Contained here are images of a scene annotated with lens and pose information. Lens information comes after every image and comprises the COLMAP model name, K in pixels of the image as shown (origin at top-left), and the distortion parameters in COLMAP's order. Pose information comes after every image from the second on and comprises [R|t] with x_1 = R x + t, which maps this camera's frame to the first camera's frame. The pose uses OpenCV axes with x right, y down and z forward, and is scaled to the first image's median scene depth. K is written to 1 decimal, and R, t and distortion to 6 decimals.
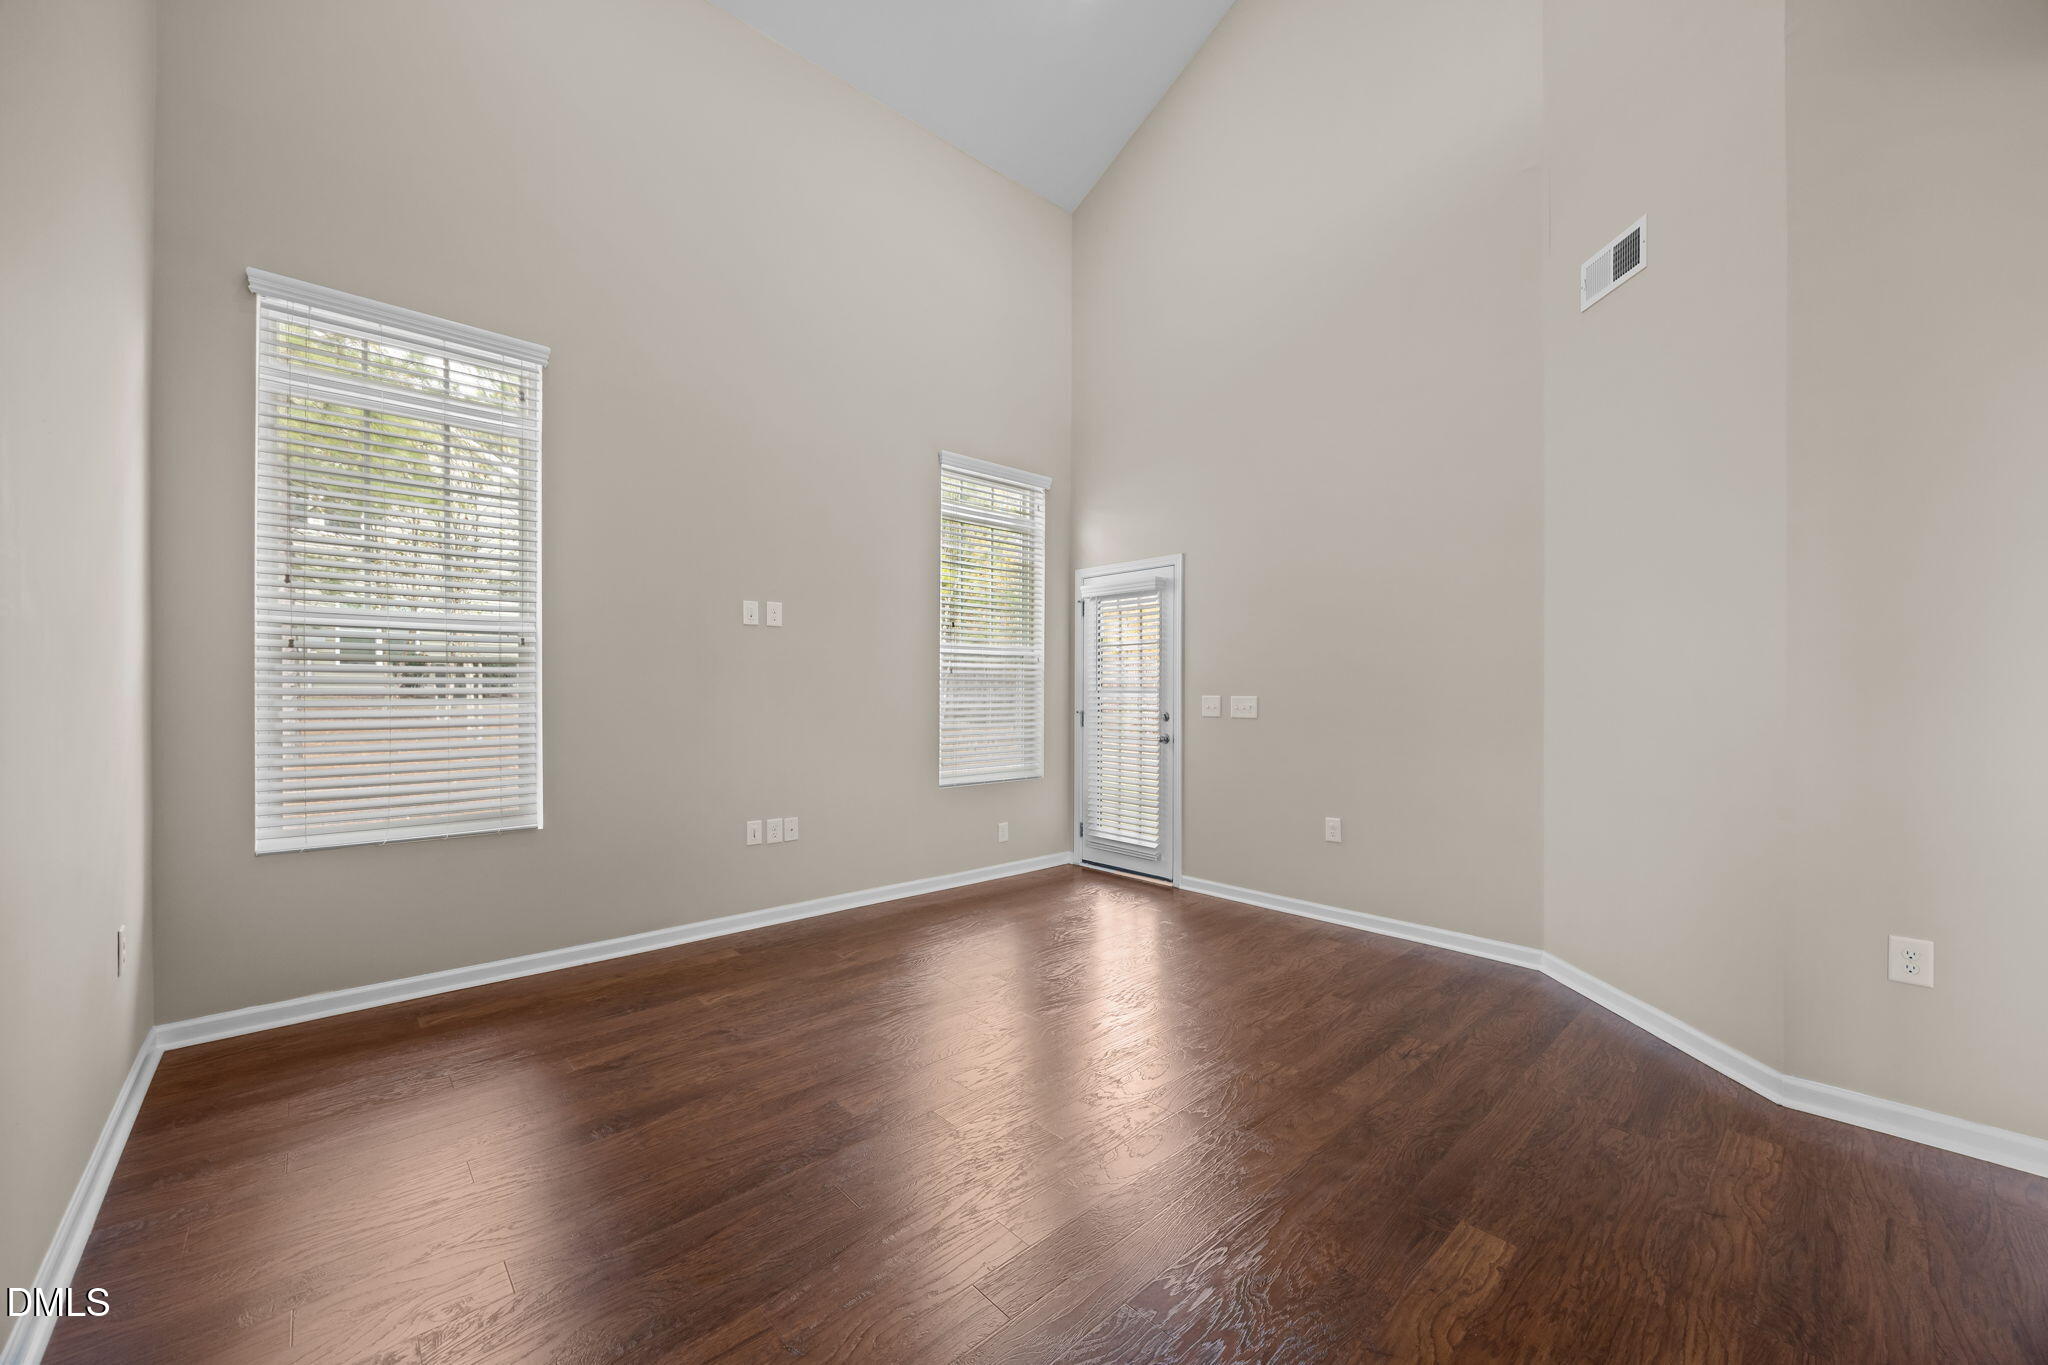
lens RADIAL K [[781.0, 0, 1046.0], [0, 781.0, 688.1], [0, 0, 1]] dist [-0.012082, -0.000183]
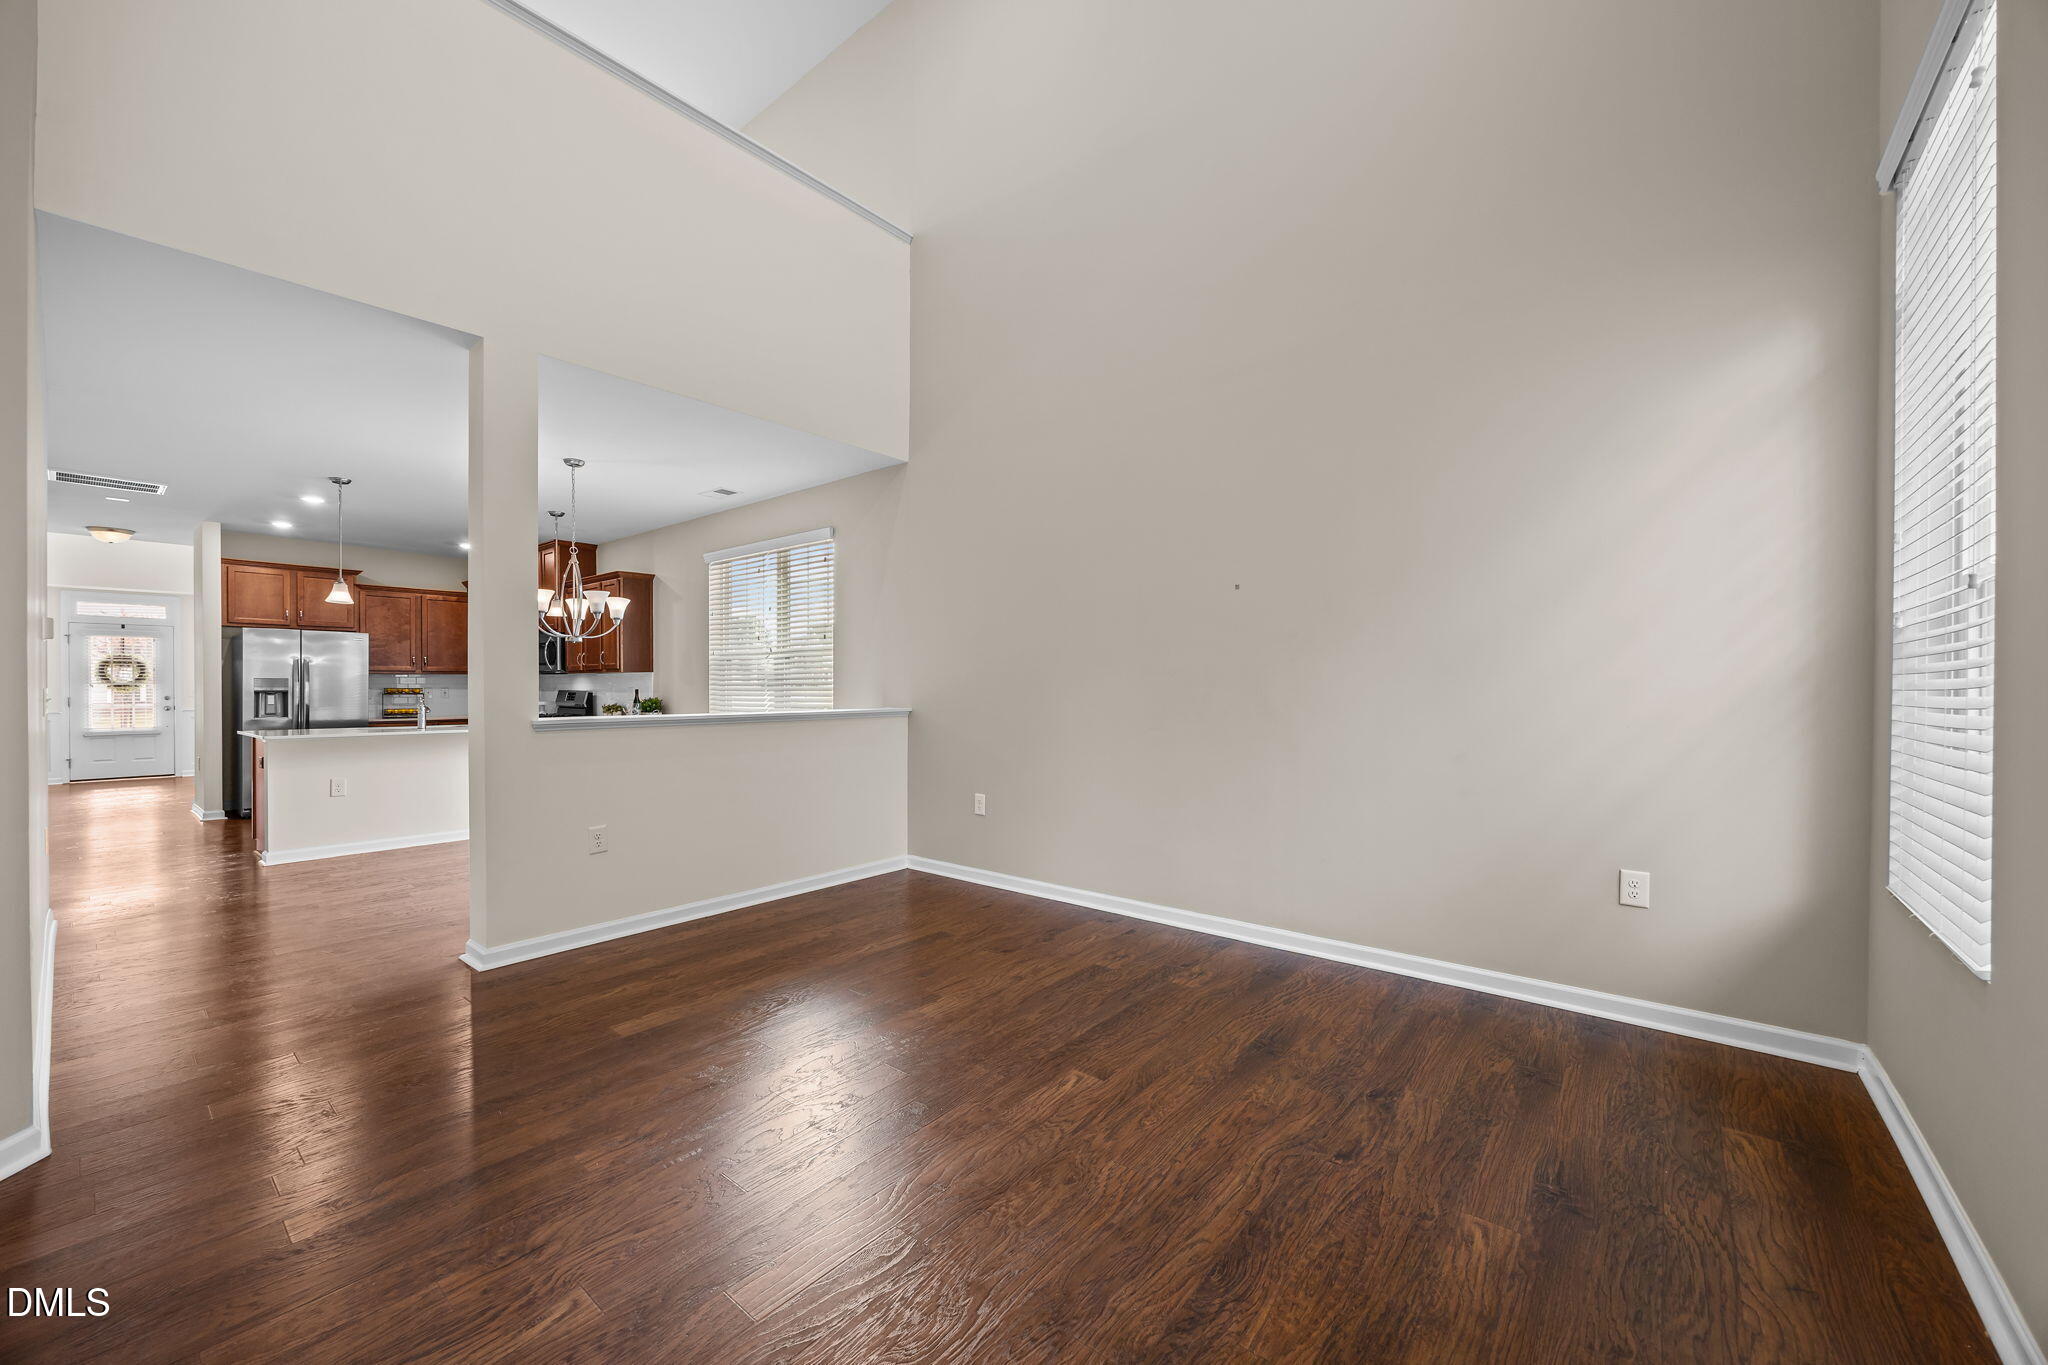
lens RADIAL K [[781.0, 0, 1054.0], [0, 781.0, 691.8], [0, 0, 1]] dist [-0.012082, -0.000183]
pose [[-0.987709, -0.001064, -0.156302, -0.023817], [-0.001708, 0.999991, 0.003986, 0.004585], [0.156296, 0.004204, -0.987701, 1.130934]]
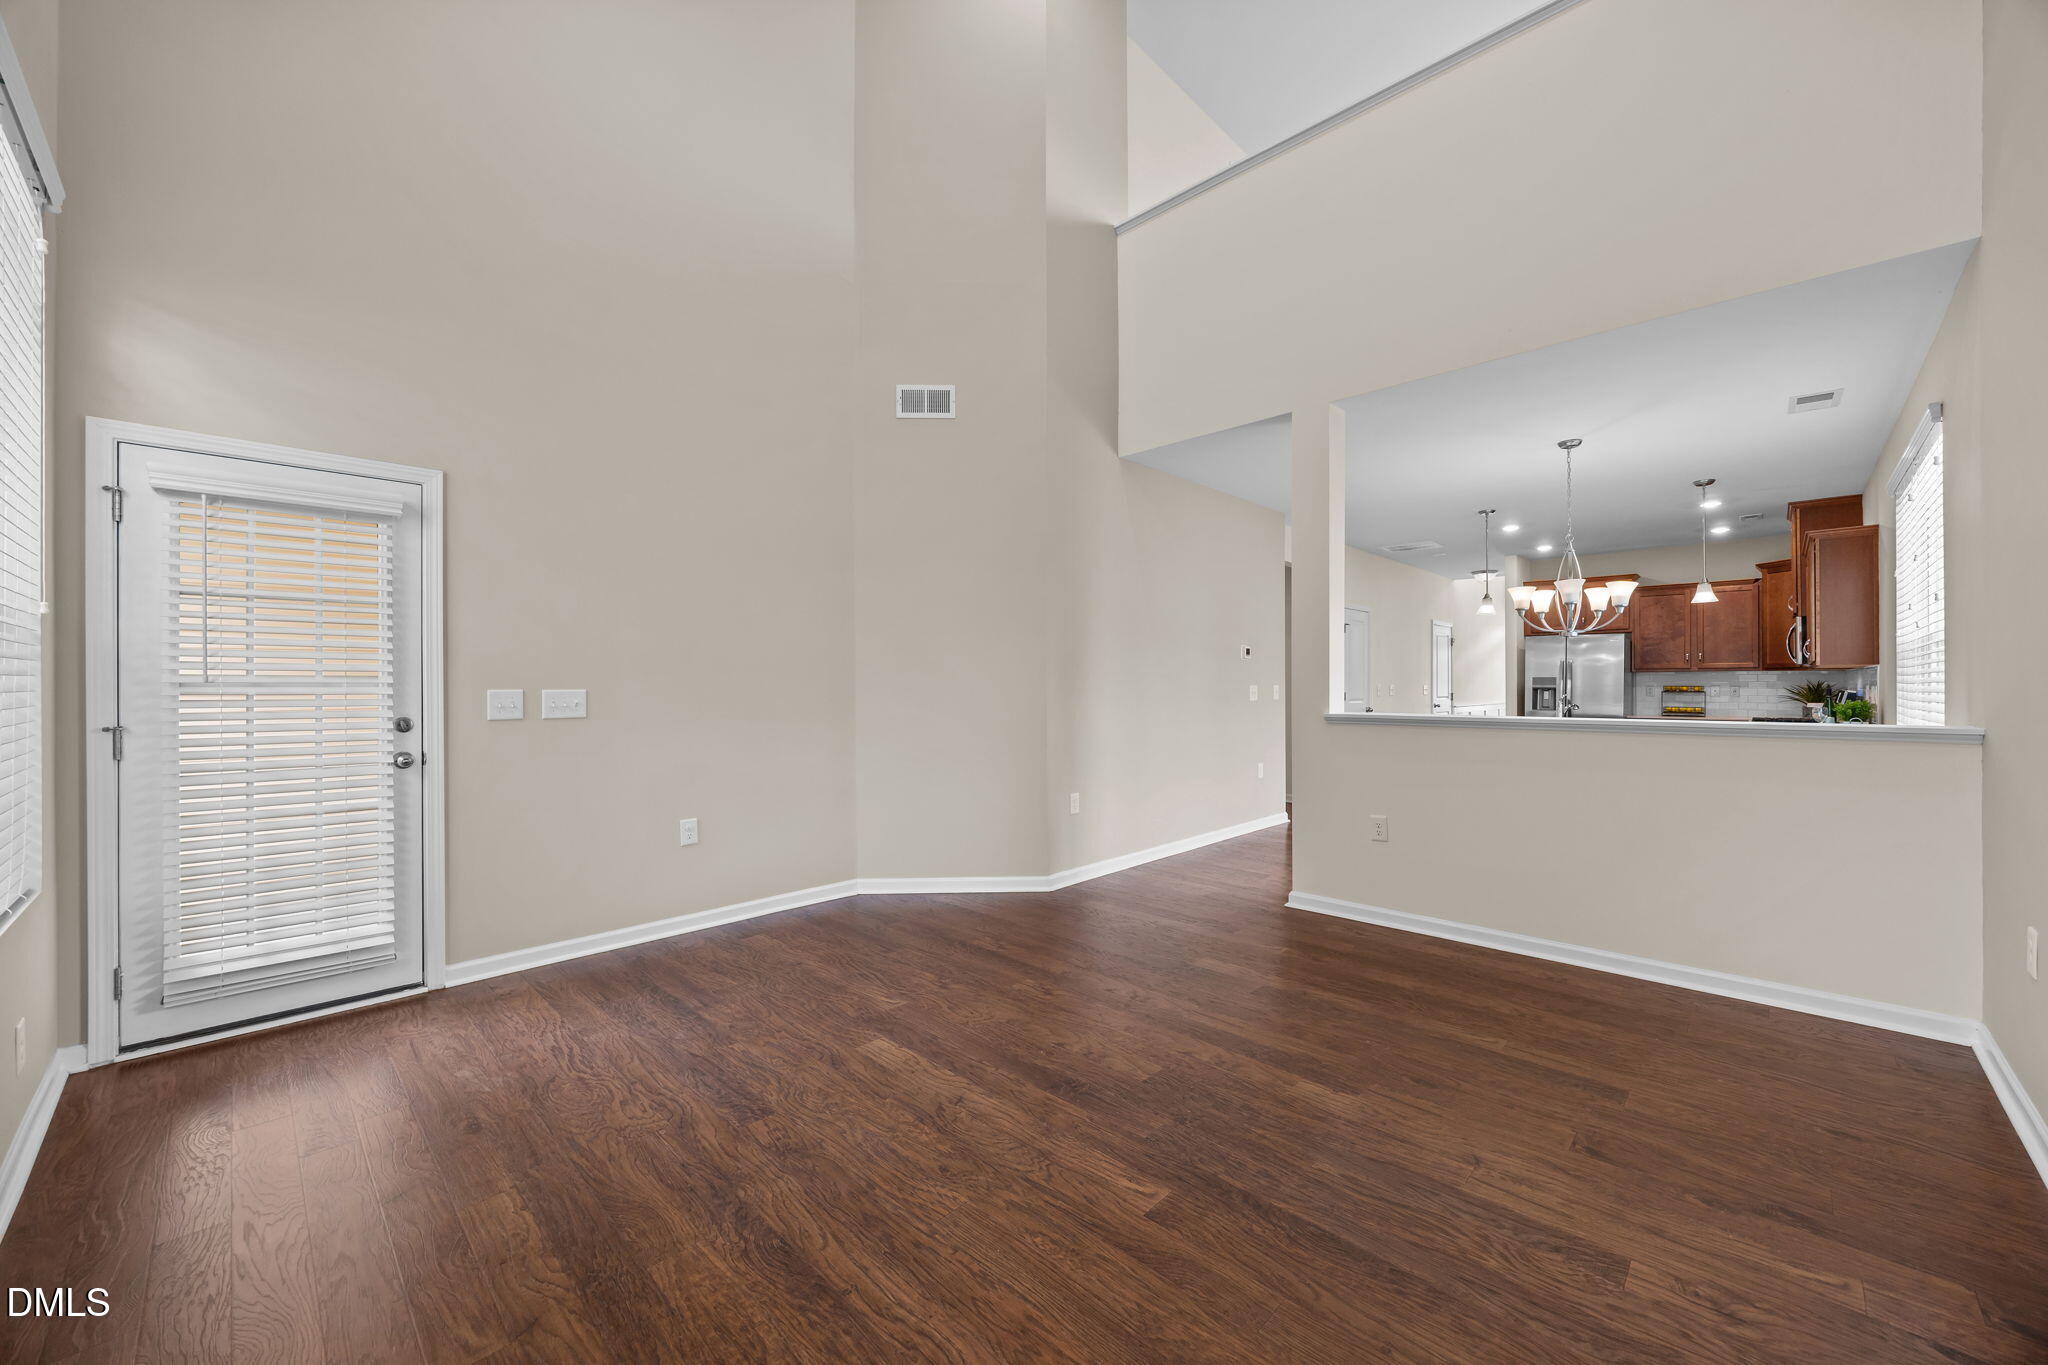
lens RADIAL K [[781.0, 0, 1014.0], [0, 781.0, 685.0], [0, 0, 1]] dist [-0.012082, -0.000183]
pose [[-0.039781, -0.004546, 0.999198, -0.580103], [-0.003474, 0.999984, 0.004411, 0.000626], [-0.999202, -0.003296, -0.039797, 0.652813]]
